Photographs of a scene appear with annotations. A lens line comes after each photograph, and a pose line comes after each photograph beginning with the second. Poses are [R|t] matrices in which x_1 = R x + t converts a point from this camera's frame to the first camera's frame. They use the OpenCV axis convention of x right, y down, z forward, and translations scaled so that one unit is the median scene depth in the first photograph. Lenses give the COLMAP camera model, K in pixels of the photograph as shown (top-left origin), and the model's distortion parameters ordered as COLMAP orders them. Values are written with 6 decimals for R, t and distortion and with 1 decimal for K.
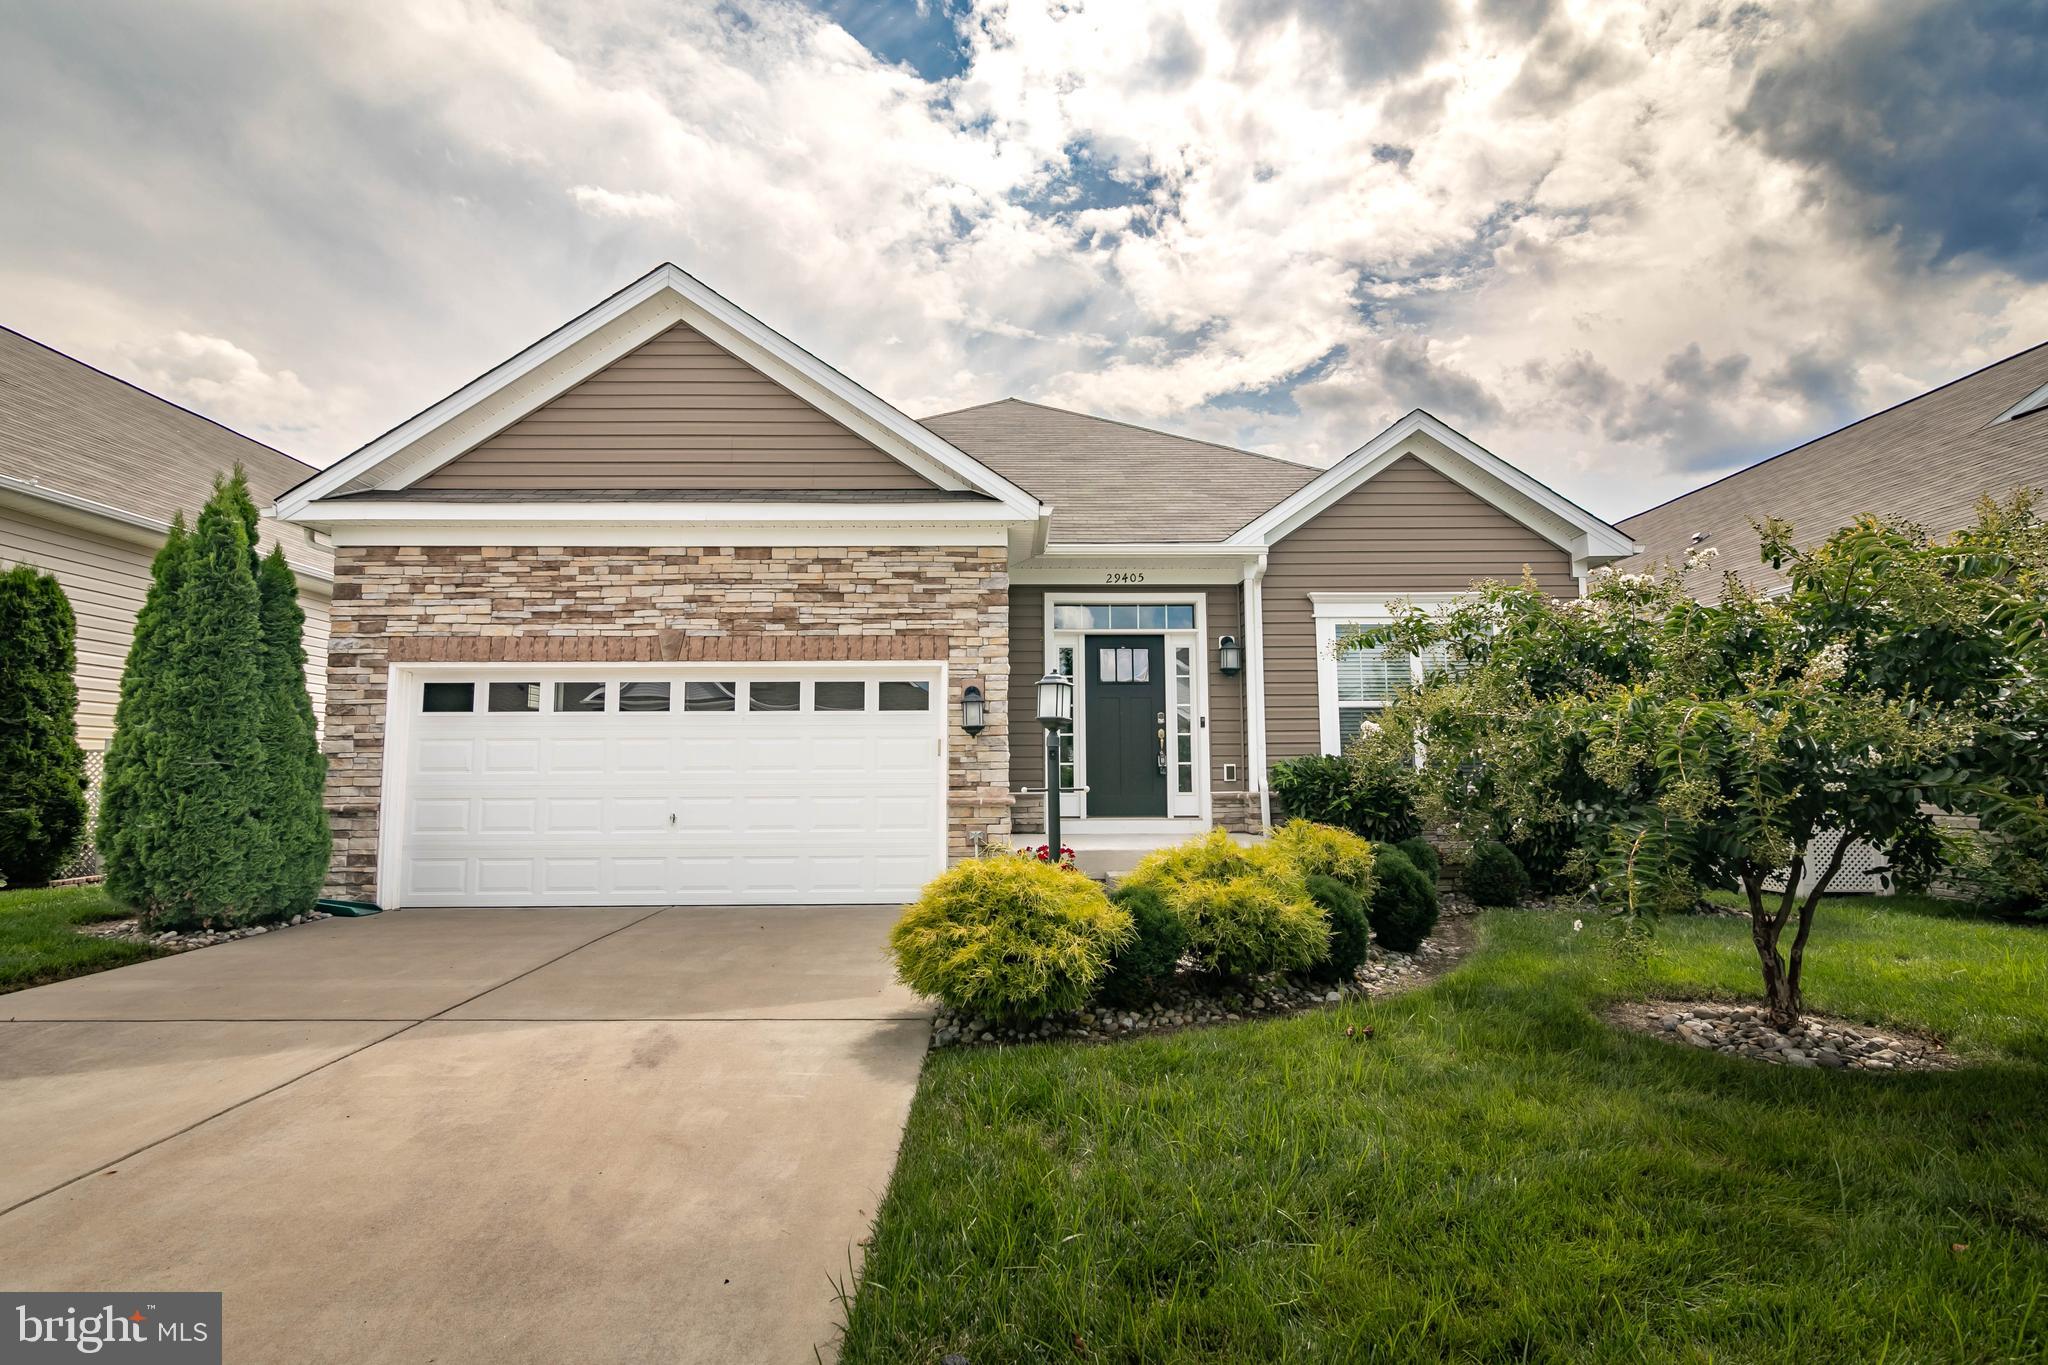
lens RADIAL K [[933.4, 0, 1023.4], [0, 933.4, 687.9], [0, 0, 1]] dist [0.000527, -0.000619]
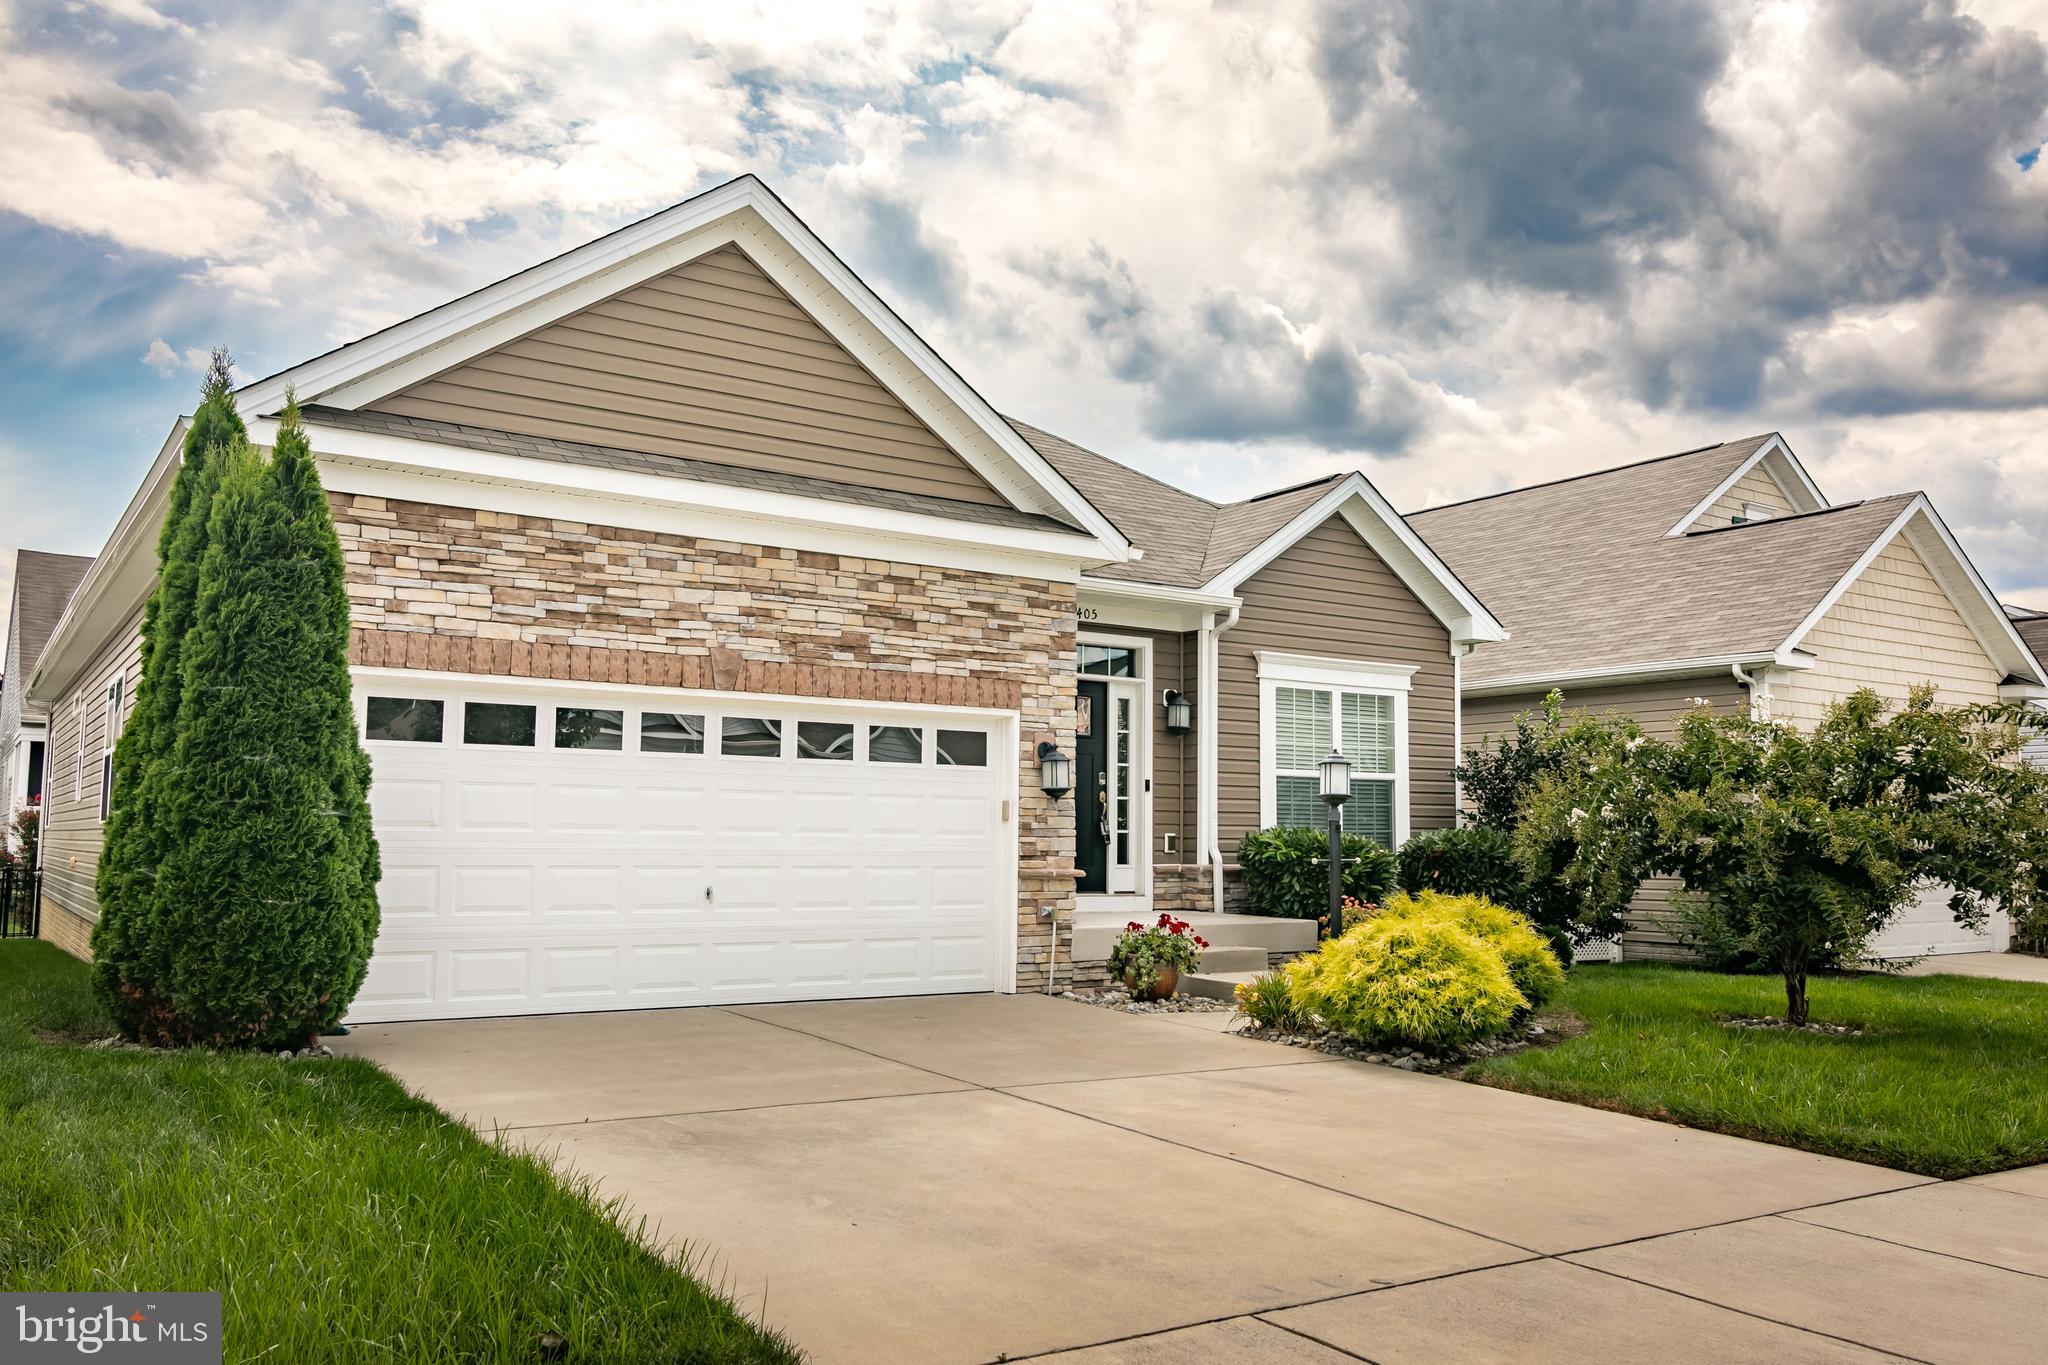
lens RADIAL K [[1575.9, 0, 1028.2], [0, 1575.9, 693.0], [0, 0, 1]] dist [-0.006673, -0.000971]
pose [[0.839088, 0.066125, 0.539962, -0.860781], [-0.067037, 0.997588, -0.017992, -0.019374], [-0.539850, -0.021101, 0.841497, -0.231588]]
